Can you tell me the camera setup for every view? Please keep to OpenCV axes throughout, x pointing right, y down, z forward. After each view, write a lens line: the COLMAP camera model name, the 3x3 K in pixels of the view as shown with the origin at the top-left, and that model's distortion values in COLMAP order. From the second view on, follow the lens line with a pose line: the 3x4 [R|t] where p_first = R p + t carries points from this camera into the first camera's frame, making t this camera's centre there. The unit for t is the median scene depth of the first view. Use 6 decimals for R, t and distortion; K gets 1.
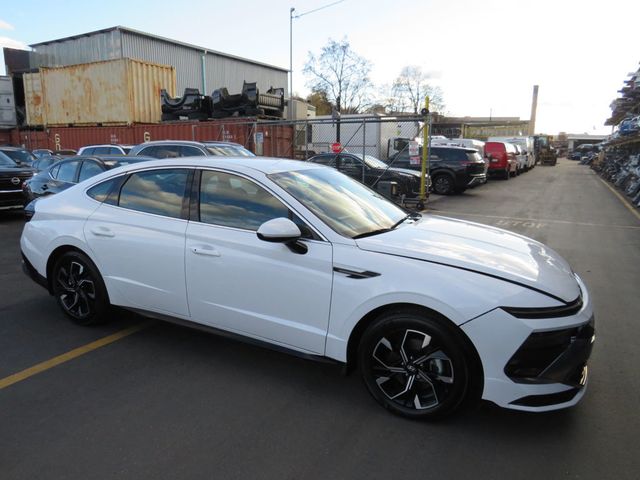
lens RADIAL K [[454.6, 0, 295.0], [0, 454.6, 242.2], [0, 0, 1]] dist [-0.015272, 0.010083]
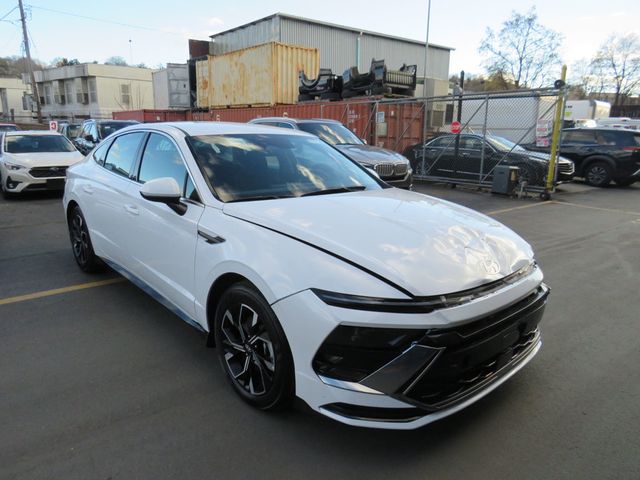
lens RADIAL K [[454.6, 0, 314.8], [0, 454.6, 237.4], [0, 0, 1]] dist [-0.015272, 0.010083]
pose [[0.937689, 0.089043, -0.335873, 0.117581], [-0.082251, 0.996017, 0.034426, 0.003240], [0.337600, -0.004655, 0.941278, 0.035478]]
